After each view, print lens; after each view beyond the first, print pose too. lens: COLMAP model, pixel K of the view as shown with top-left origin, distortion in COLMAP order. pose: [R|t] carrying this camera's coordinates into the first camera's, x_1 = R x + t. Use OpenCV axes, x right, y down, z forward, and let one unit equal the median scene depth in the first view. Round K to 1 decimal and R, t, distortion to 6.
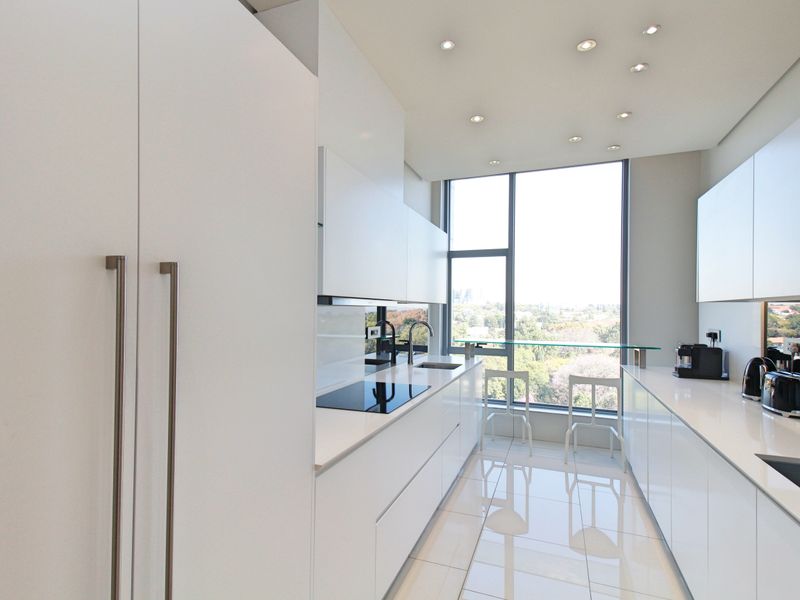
lens RADIAL K [[417.3, 0, 402.7], [0, 417.3, 304.2], [0, 0, 1]] dist [0.040064, -0.000298]
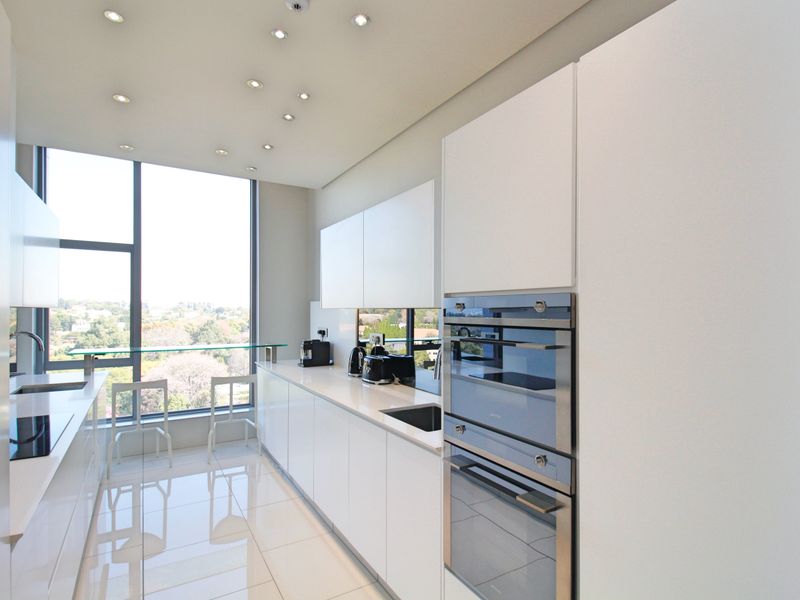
lens RADIAL K [[419.9, 0, 399.8], [0, 419.9, 302.7], [0, 0, 1]] dist [0.001517, -0.001635]
pose [[0.624312, 0.008265, 0.781131, -0.115964], [-0.007600, 0.999961, -0.004507, -0.012453], [-0.781138, -0.003123, 0.624350, -0.001153]]
